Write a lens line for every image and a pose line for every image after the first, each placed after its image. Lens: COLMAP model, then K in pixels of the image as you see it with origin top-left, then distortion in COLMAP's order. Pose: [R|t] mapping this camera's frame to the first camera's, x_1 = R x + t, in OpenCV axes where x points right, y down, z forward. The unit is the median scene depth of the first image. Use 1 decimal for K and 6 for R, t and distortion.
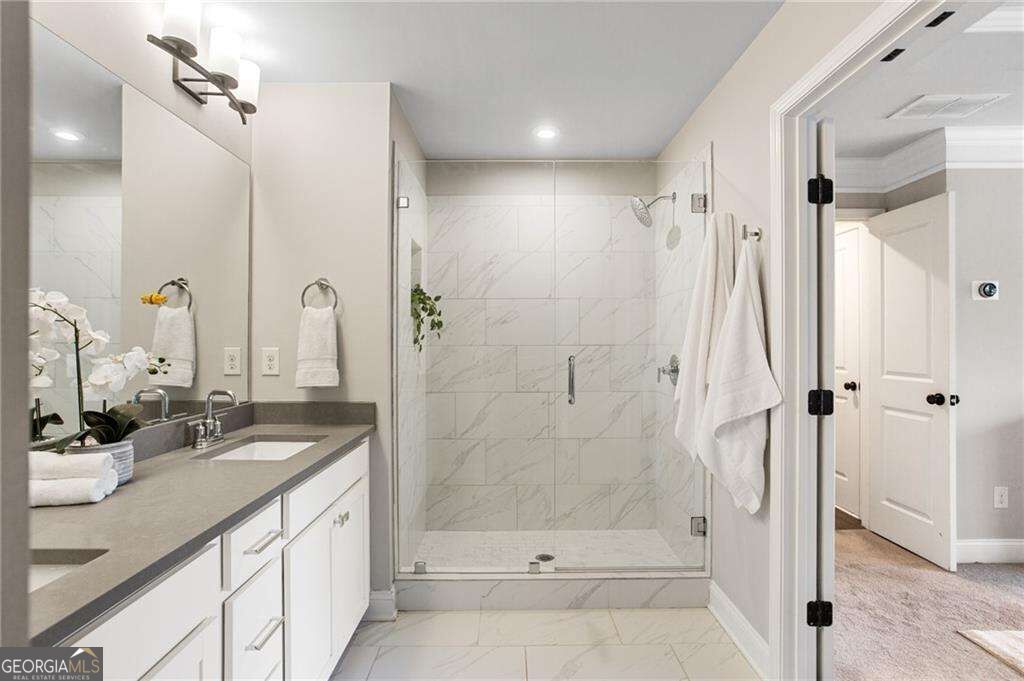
lens RADIAL K [[526.6, 0, 516.2], [0, 526.6, 339.3], [0, 0, 1]] dist [-0.026110, 0.009725]
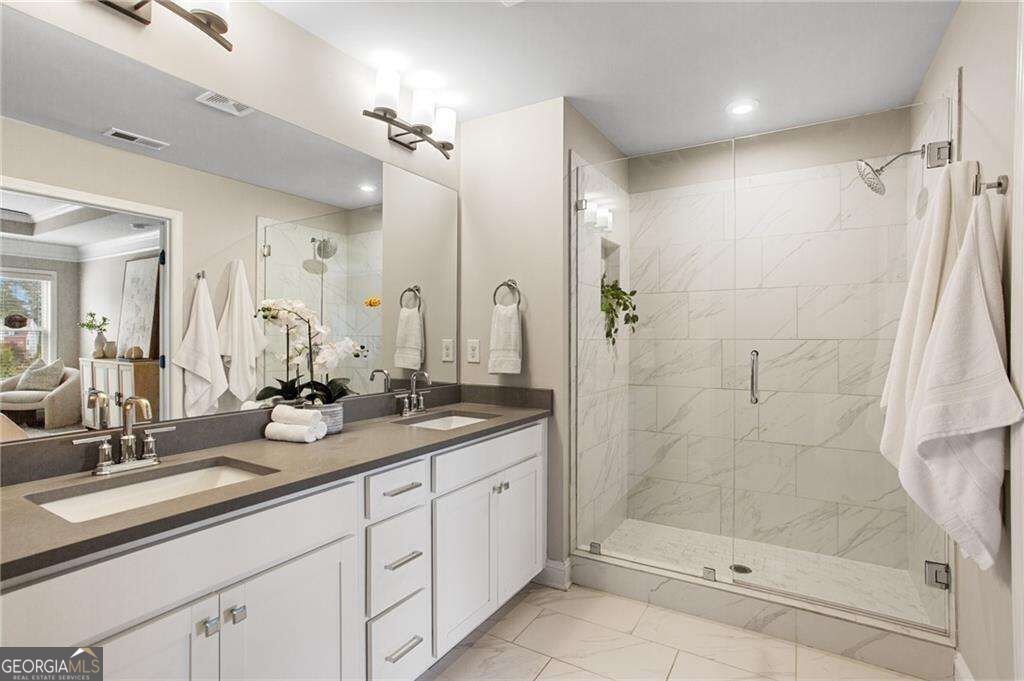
lens RADIAL K [[504.3, 0, 506.7], [0, 504.3, 337.0], [0, 0, 1]] dist [-0.016439, 0.011835]
pose [[0.851703, 0.002243, -0.524020, 0.207515], [0.000269, 0.999989, 0.004717, 0.004513], [0.524025, -0.004159, 0.851693, 0.044135]]
